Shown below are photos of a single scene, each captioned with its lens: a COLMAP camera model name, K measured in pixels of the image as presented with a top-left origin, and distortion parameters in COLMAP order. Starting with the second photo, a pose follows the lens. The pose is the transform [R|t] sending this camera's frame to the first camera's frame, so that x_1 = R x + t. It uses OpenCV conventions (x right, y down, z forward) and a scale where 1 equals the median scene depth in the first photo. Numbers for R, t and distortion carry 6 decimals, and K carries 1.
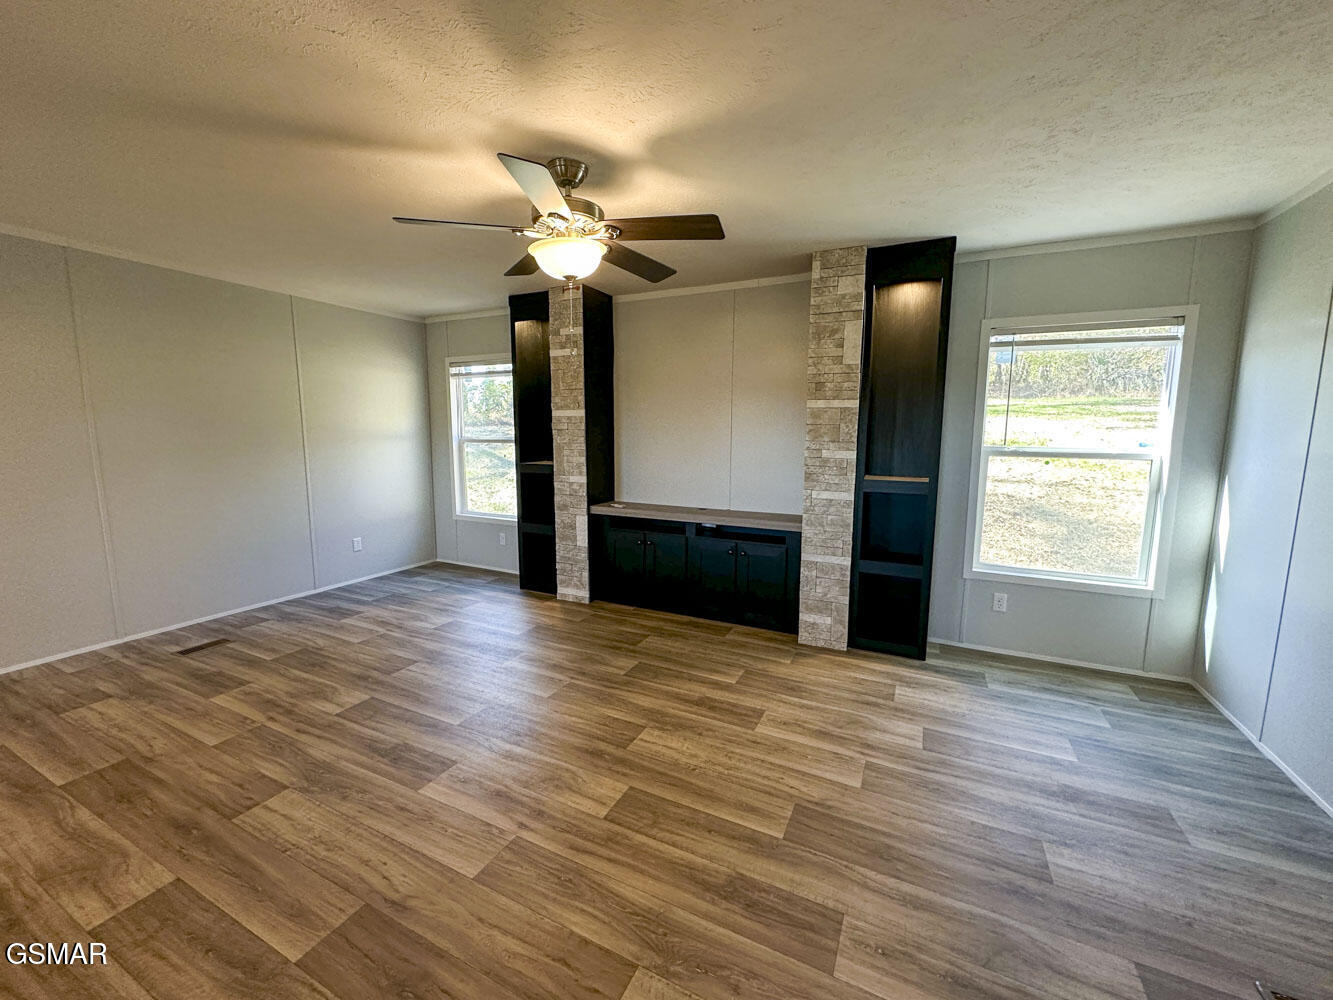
lens RADIAL K [[540.8, 0, 666.5], [0, 540.8, 500.0], [0, 0, 1]] dist [0.001171, 0.000089]
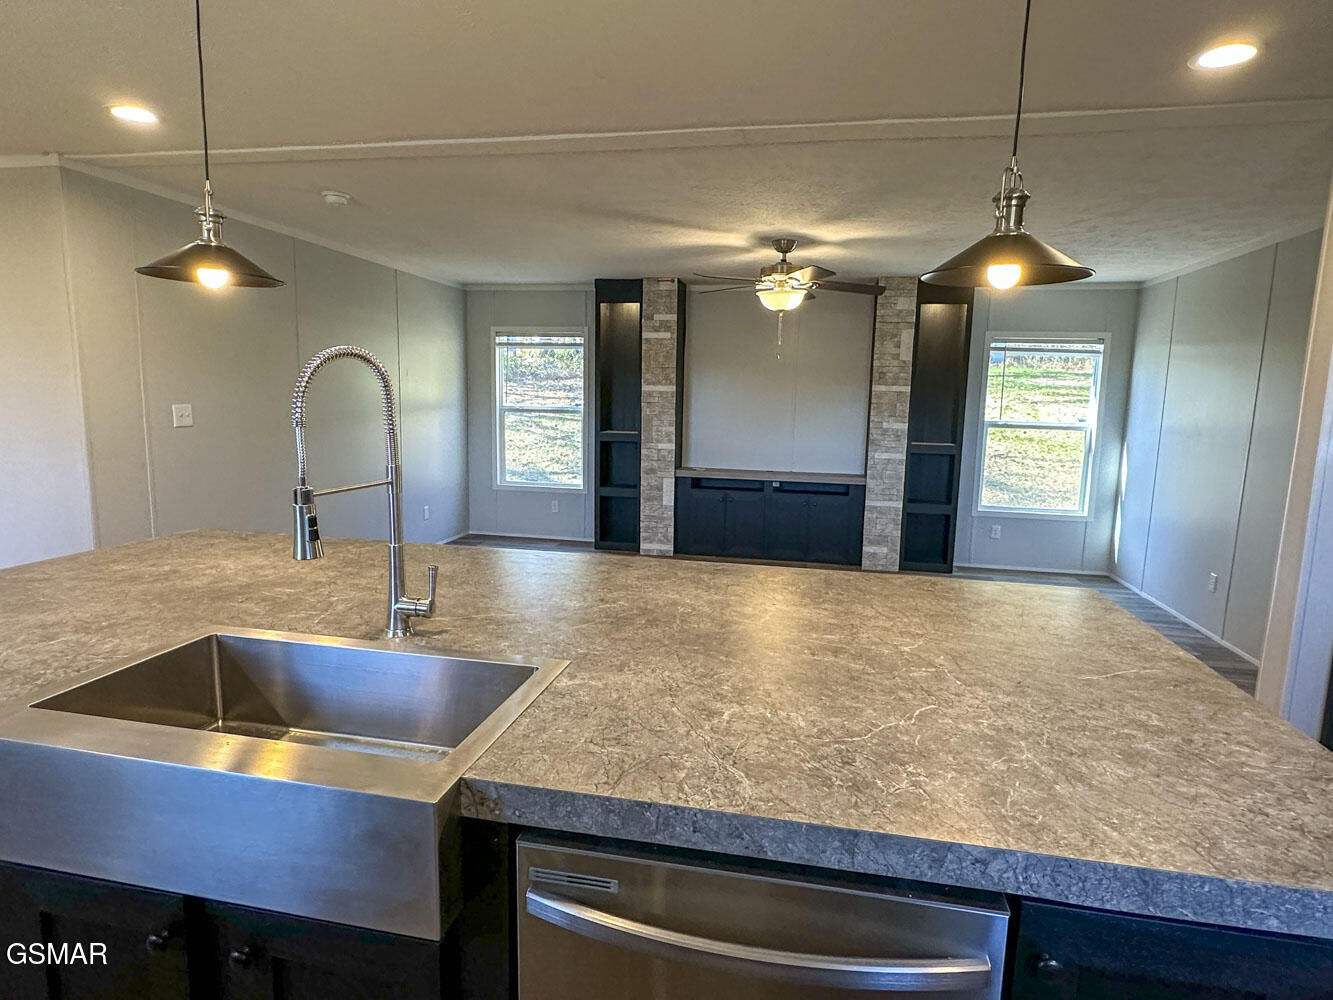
lens RADIAL K [[765.4, 0, 669.7], [0, 765.4, 507.6], [0, 0, 1]] dist [0.000895, -0.000128]
pose [[0.965838, -0.021391, 0.258263, -0.582737], [0.015979, 0.999607, 0.023035, 0.054351], [-0.258654, -0.018121, 0.965800, -0.571965]]
